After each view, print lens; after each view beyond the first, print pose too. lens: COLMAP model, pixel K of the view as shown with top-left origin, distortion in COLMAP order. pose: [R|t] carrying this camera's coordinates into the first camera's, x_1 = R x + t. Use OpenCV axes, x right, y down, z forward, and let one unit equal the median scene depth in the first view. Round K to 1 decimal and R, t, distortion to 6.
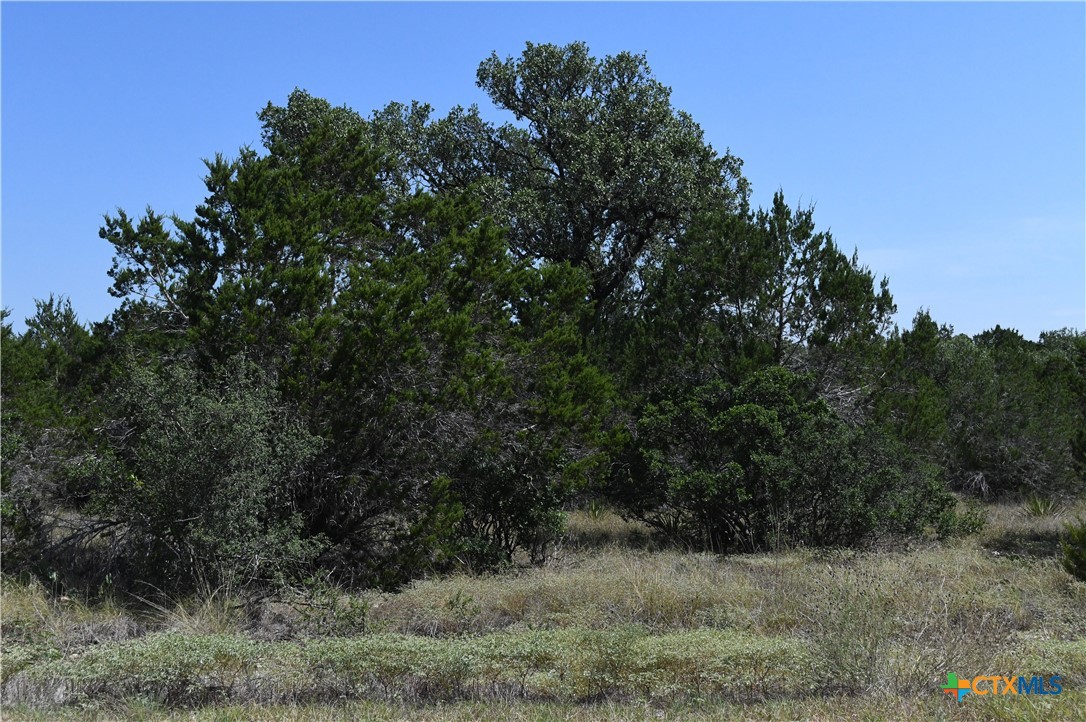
lens RADIAL K [[1525.1, 0, 541.2], [0, 1525.1, 366.1], [0, 0, 1]] dist [0.005502, 0.000000]
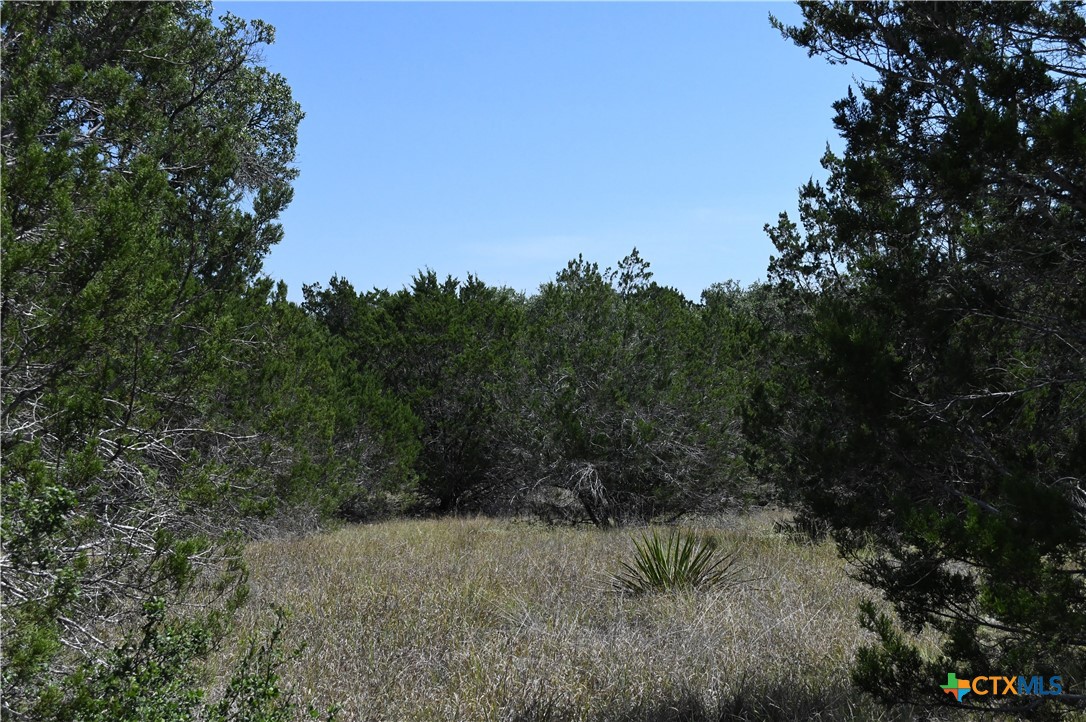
lens RADIAL K [[1525.1, 0, 542.2], [0, 1525.1, 361.1], [0, 0, 1]] dist [0.005502, 0.000000]
pose [[0.978303, 0.006339, 0.207084, 0.141628], [-0.007987, 0.999943, 0.007122, 0.025134], [-0.207027, -0.008622, 0.978297, 0.412593]]
